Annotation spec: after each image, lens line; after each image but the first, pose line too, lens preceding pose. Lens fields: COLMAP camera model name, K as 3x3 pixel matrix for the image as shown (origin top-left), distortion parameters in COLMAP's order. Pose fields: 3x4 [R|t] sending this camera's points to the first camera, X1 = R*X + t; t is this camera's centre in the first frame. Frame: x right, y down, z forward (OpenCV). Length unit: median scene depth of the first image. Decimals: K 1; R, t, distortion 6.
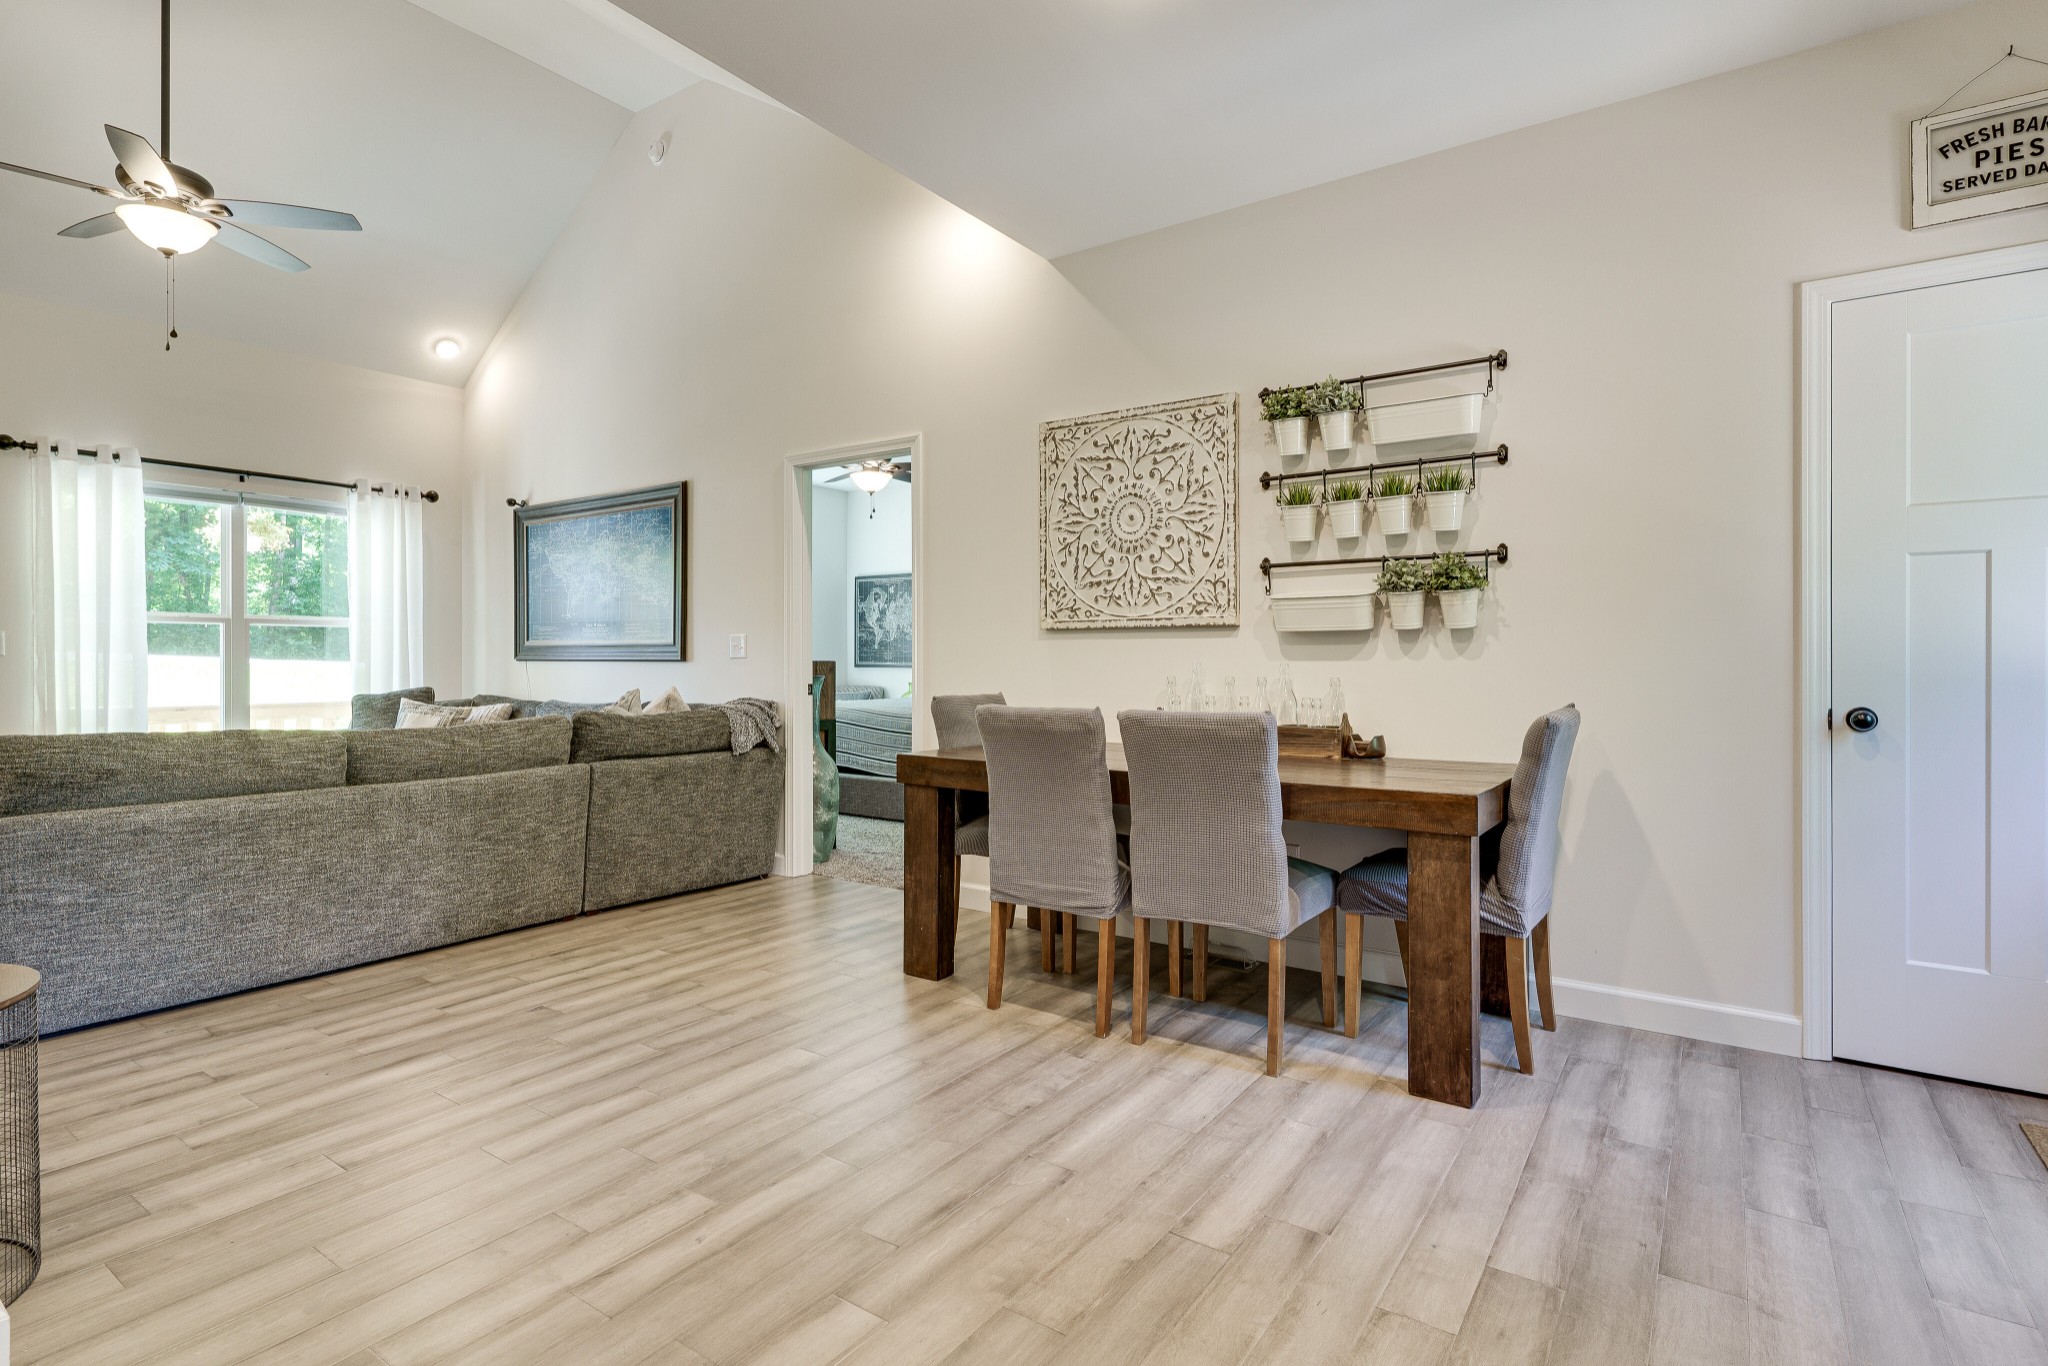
lens RADIAL K [[984.5, 0, 991.3], [0, 984.5, 660.6], [0, 0, 1]] dist [0.002088, -0.000430]
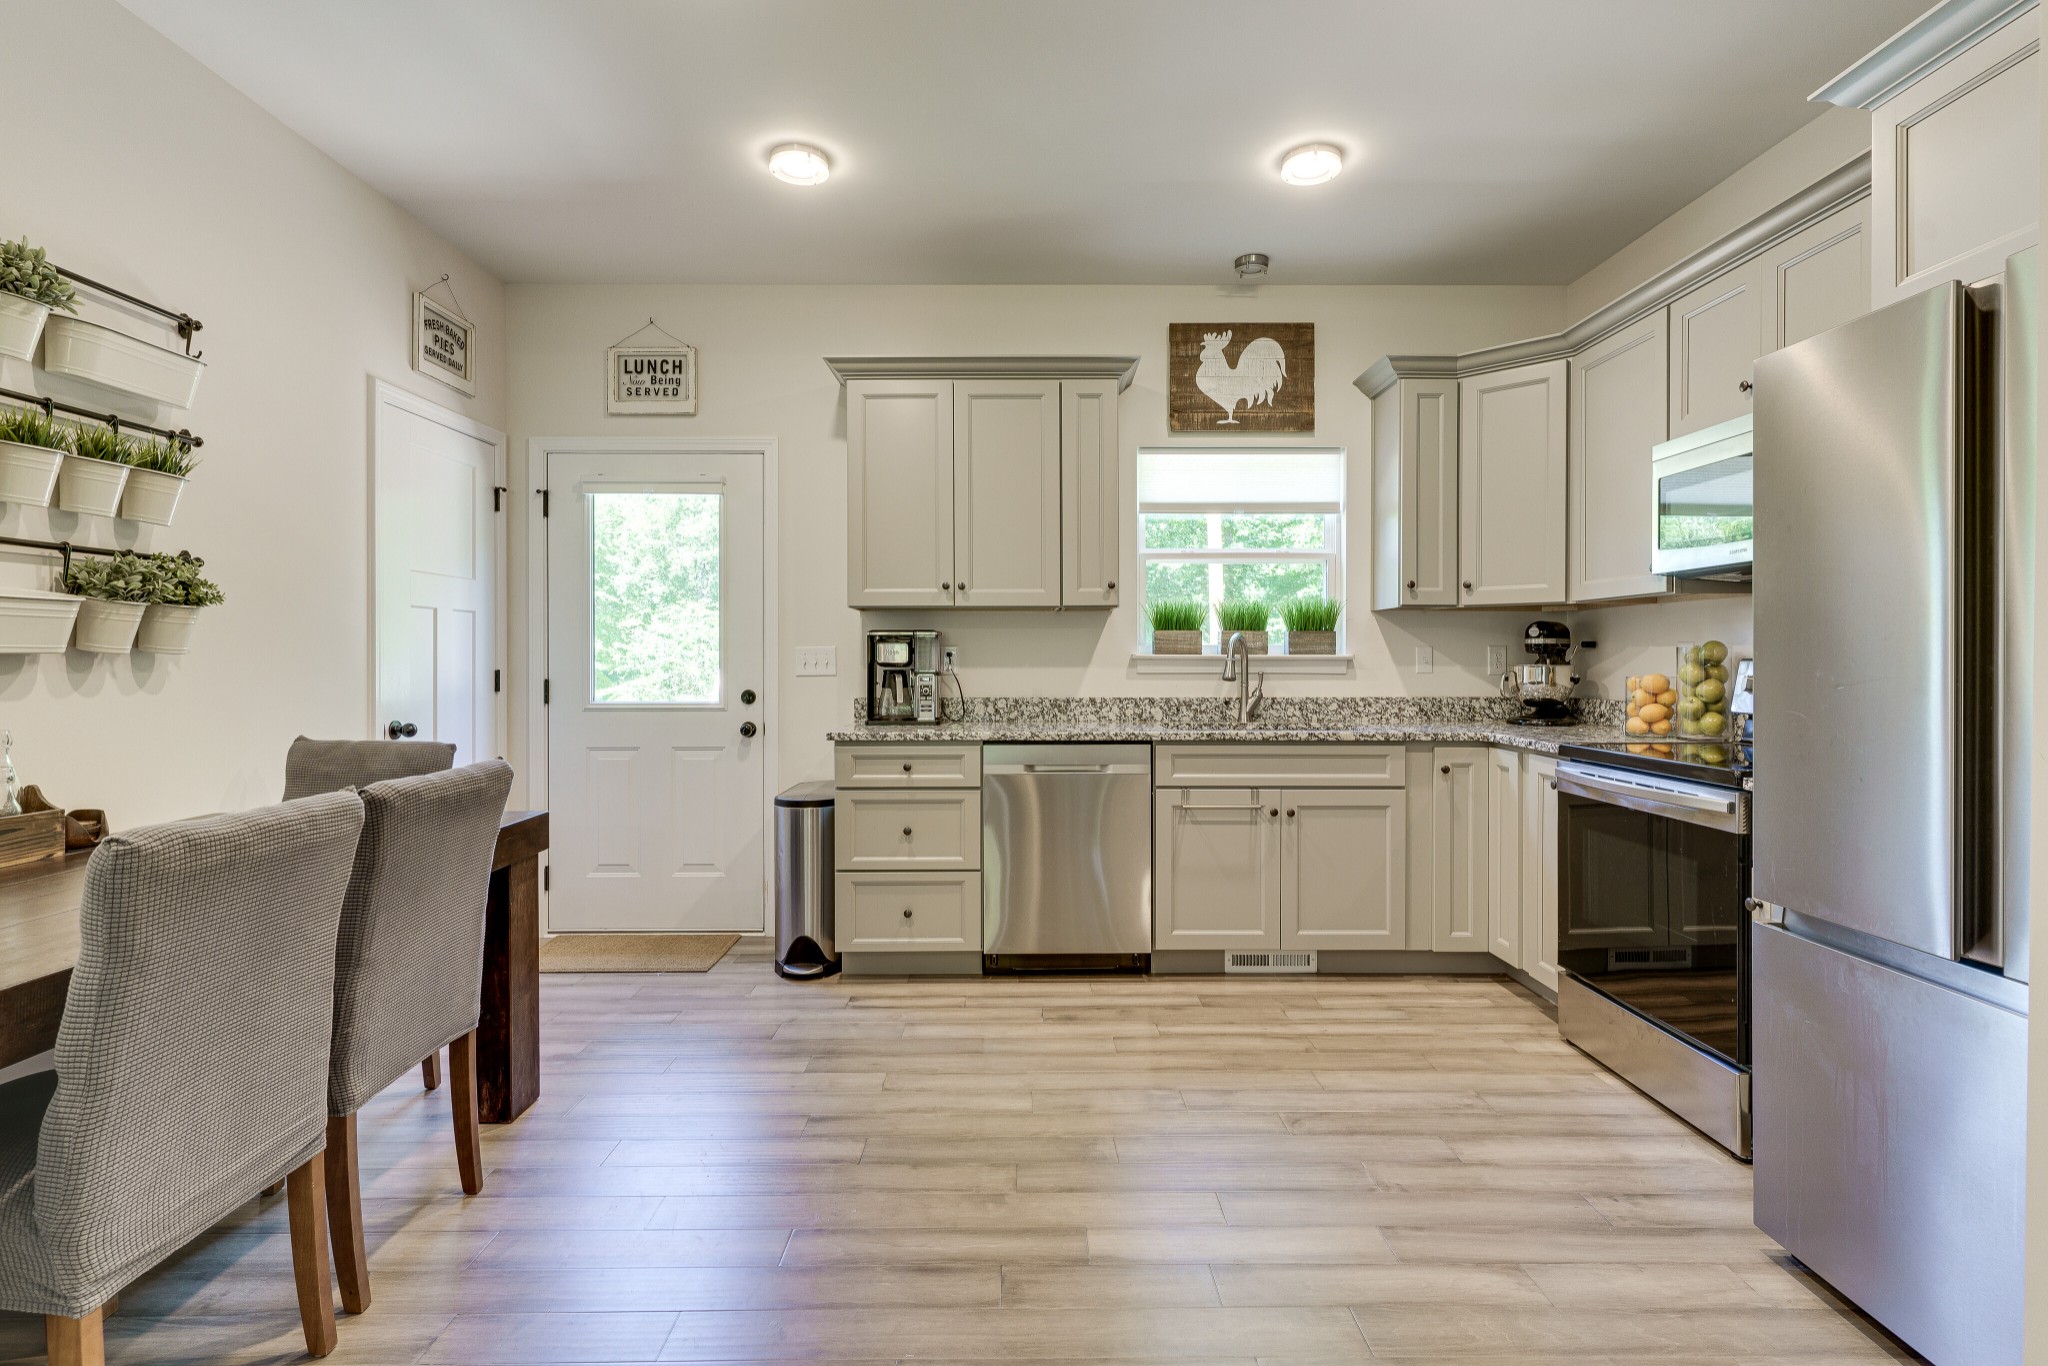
lens RADIAL K [[984.5, 0, 1022.4], [0, 984.5, 660.9], [0, 0, 1]] dist [0.002088, -0.000430]
pose [[-0.577999, 0.000617, 0.816037, -0.446055], [0.003325, 0.999993, 0.001598, -0.021504], [-0.816030, 0.003637, -0.577998, 0.734128]]
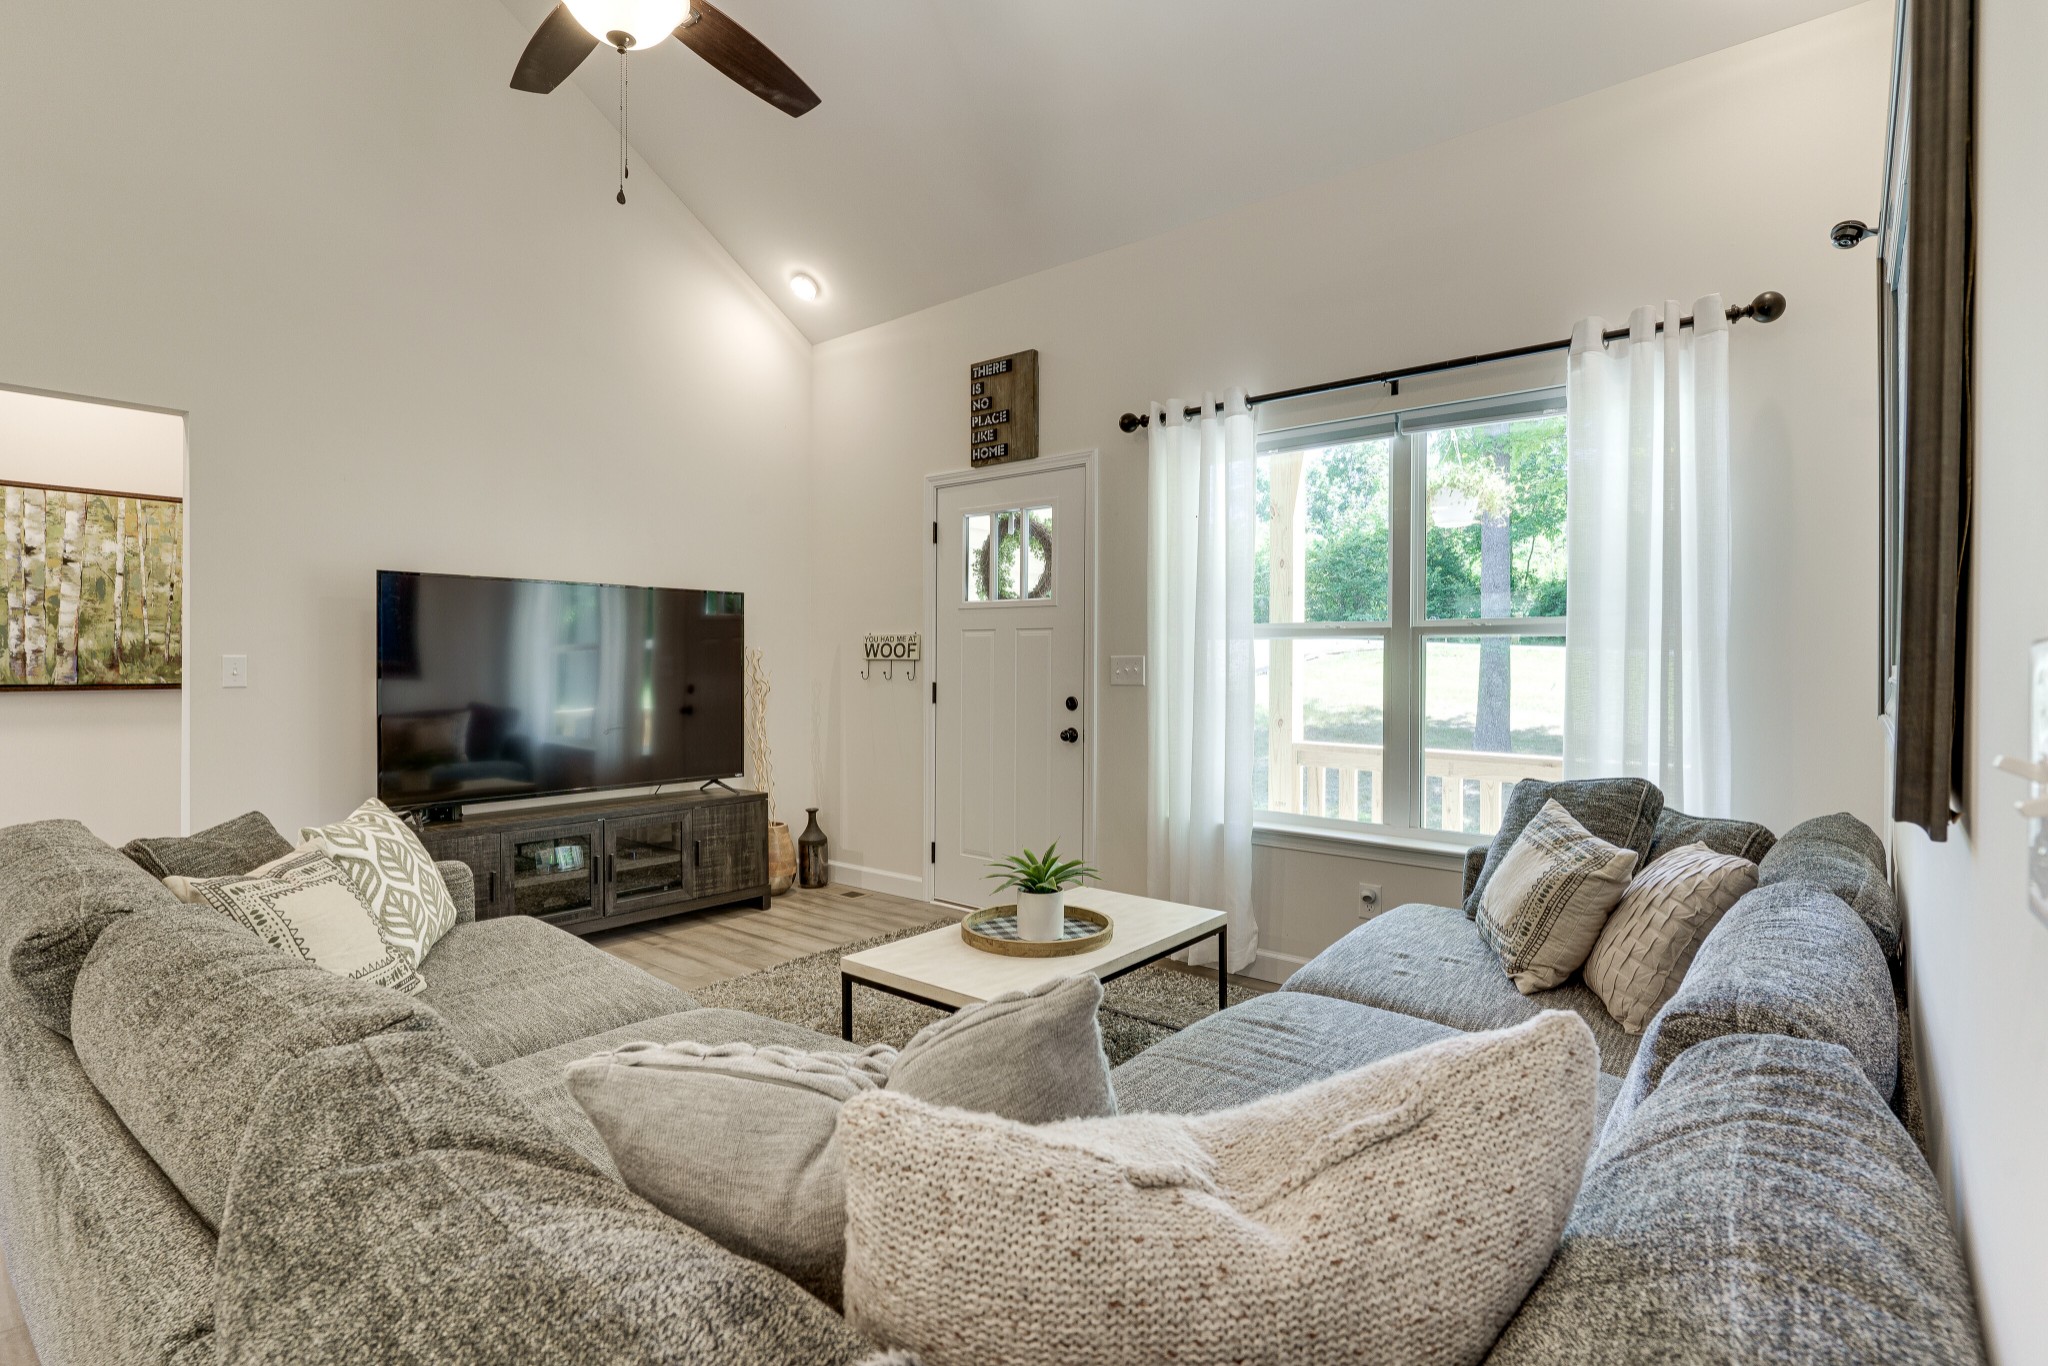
lens RADIAL K [[984.5, 0, 1091.4], [0, 984.5, 668.0], [0, 0, 1]] dist [0.002088, -0.000430]
pose [[-0.089356, 0.009869, -0.995951, -0.240000], [-0.006884, 0.999921, 0.010526, -0.036234], [0.995976, 0.007796, -0.089281, 1.322694]]
